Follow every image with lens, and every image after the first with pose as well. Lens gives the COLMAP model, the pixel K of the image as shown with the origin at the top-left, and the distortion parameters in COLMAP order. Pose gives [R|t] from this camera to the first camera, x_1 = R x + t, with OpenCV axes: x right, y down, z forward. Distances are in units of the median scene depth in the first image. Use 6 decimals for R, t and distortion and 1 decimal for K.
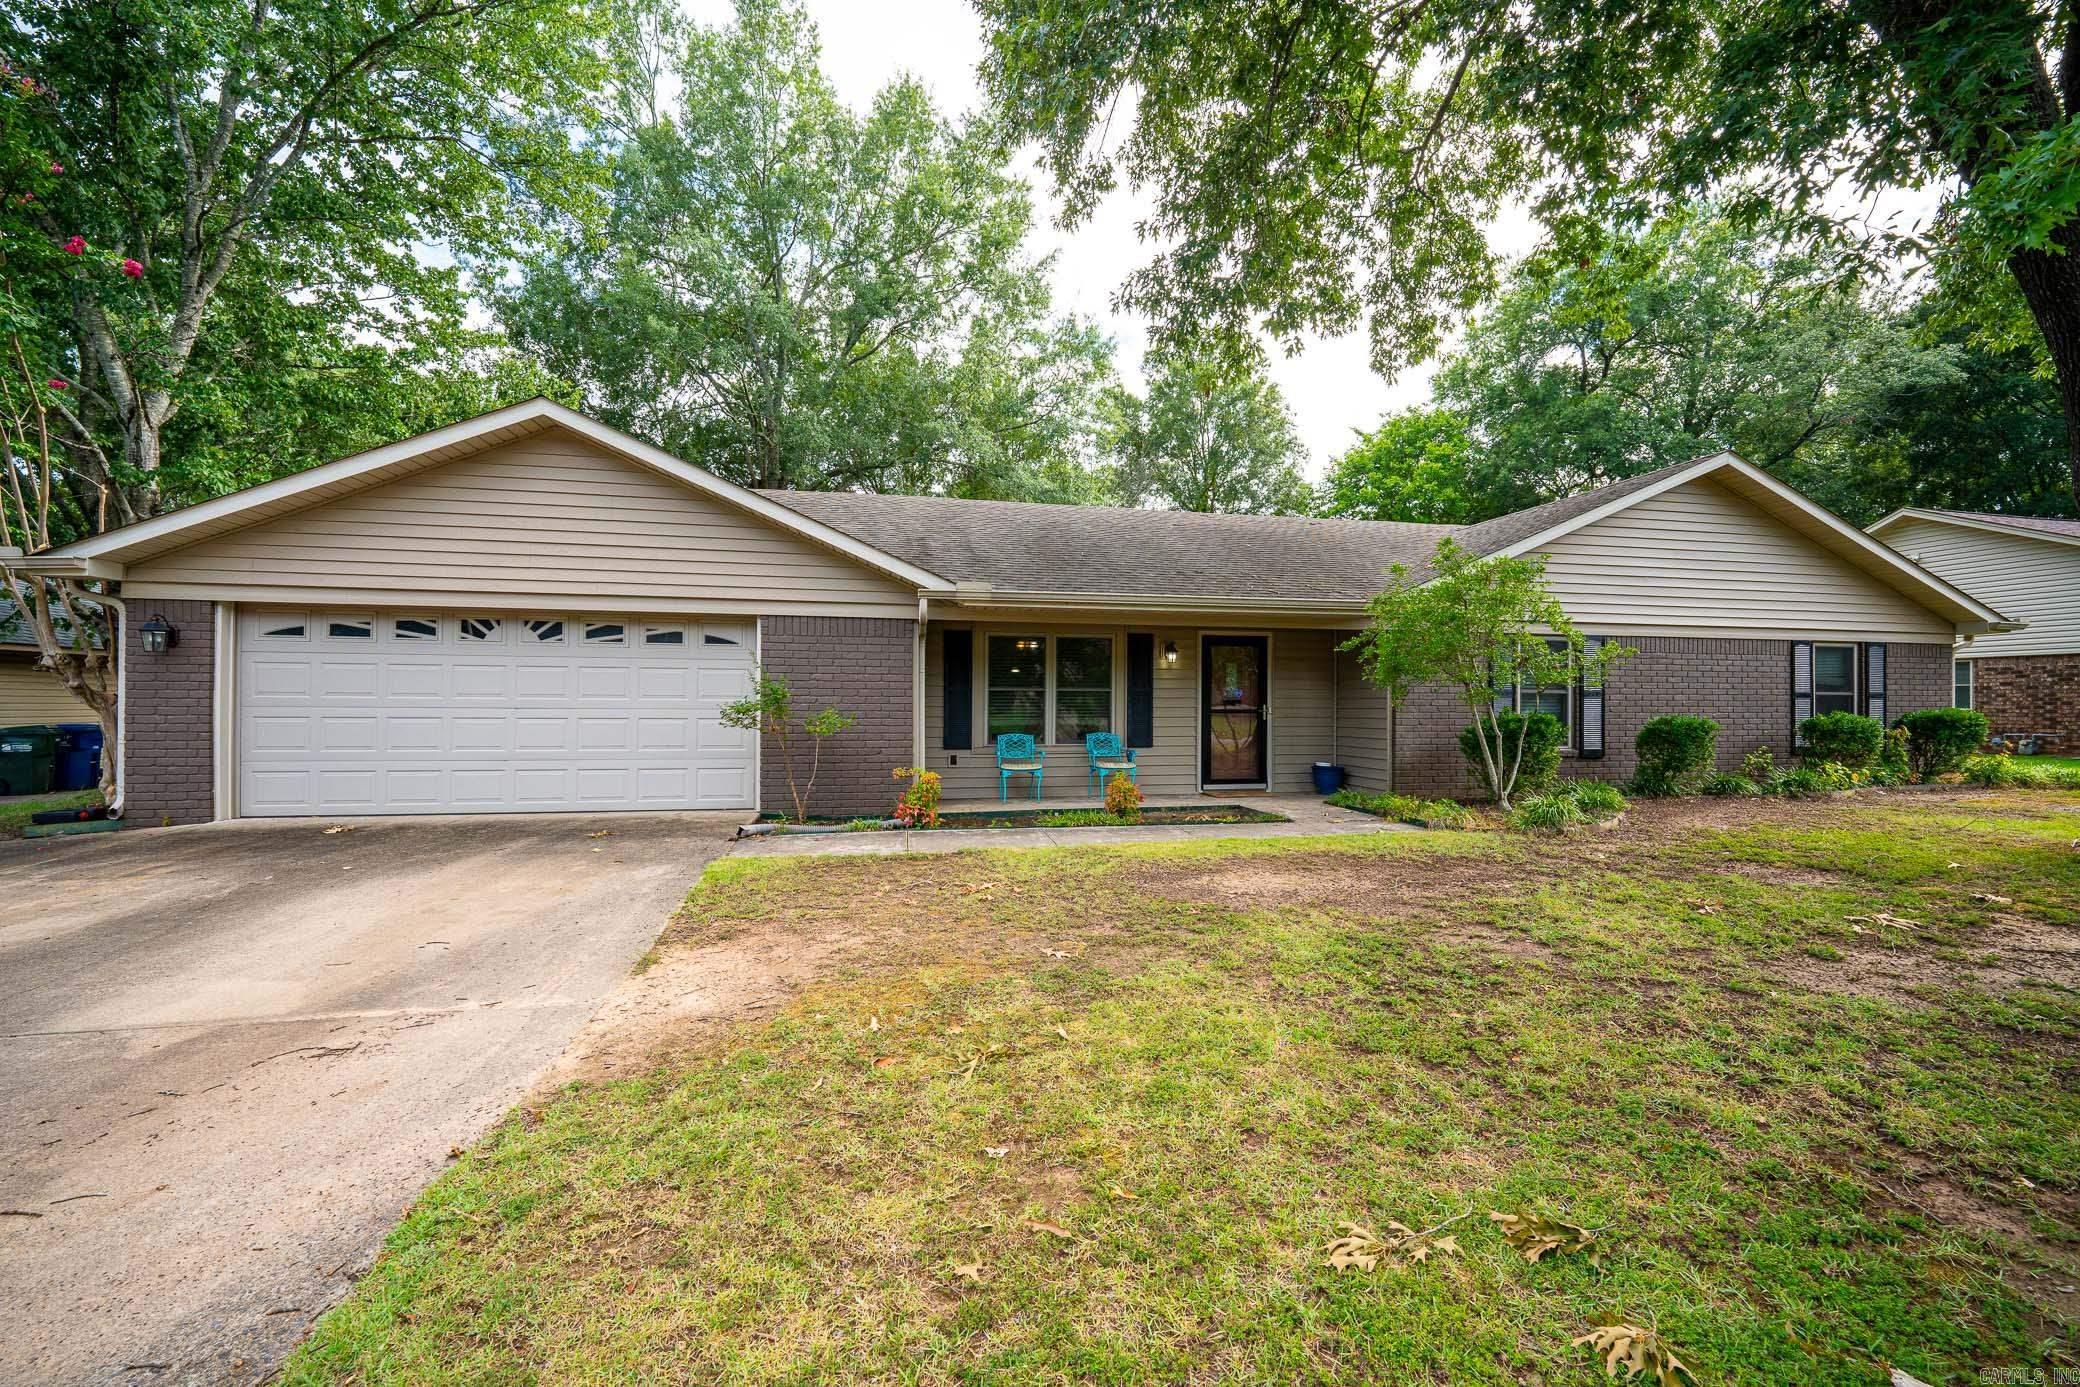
lens RADIAL K [[598.2, 0, 1034.9], [0, 598.2, 684.2], [0, 0, 1]] dist [-0.005310, 0.000005]
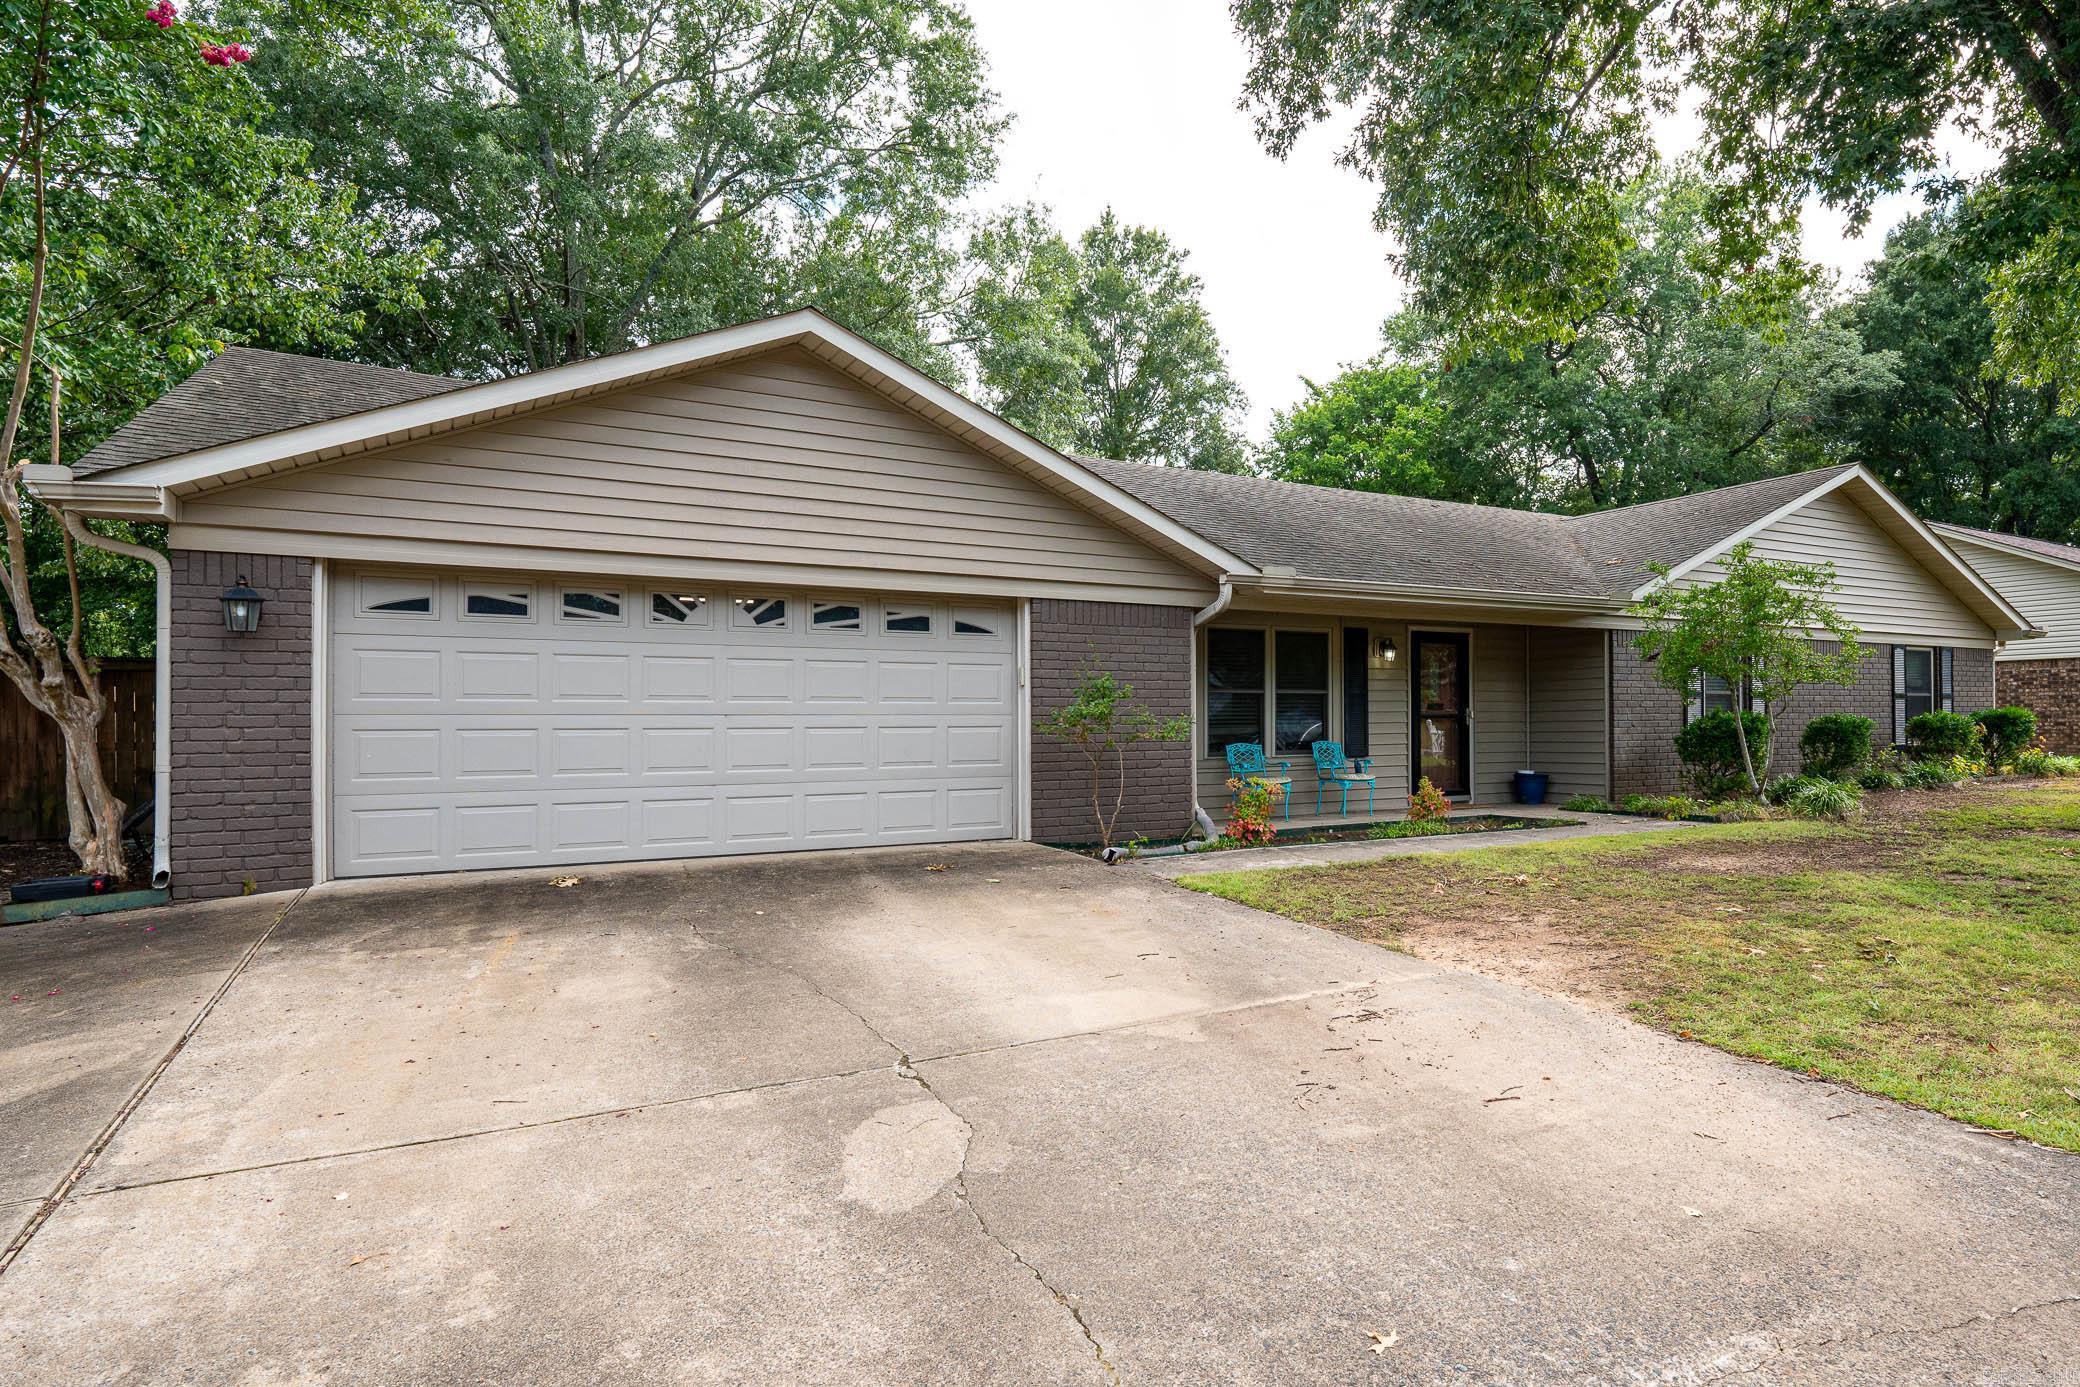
lens RADIAL K [[834.9, 0, 1041.4], [0, 834.9, 688.8], [0, 0, 1]] dist [0.001158, -0.000458]
pose [[0.970822, -0.001049, 0.239799, -0.712355], [0.002864, 0.999970, -0.007221, 0.015745], [-0.239785, 0.007697, 0.970796, -0.104443]]
